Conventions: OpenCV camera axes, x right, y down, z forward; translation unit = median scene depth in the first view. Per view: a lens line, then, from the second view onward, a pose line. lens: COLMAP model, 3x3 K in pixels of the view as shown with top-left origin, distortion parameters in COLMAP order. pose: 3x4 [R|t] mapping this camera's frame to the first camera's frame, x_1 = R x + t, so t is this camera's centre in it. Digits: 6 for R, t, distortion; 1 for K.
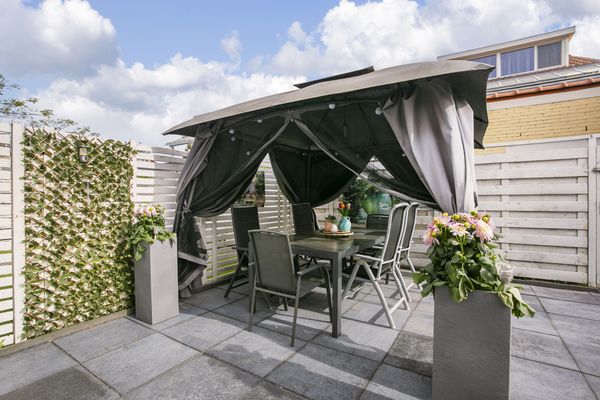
lens RADIAL K [[291.0, 0, 296.1], [0, 291.0, 199.9], [0, 0, 1]] dist [-0.060582, 0.024986]
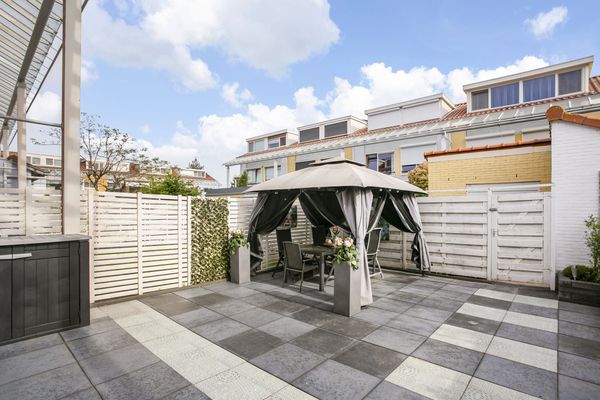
lens RADIAL K [[303.6, 0, 301.4], [0, 303.6, 203.5], [0, 0, 1]] dist [-0.052875, 0.000577]
pose [[0.988475, 0.002156, -0.151367, 0.288164], [-0.005688, 0.999721, -0.022905, -0.118409], [0.151275, 0.023502, 0.988212, -1.121914]]
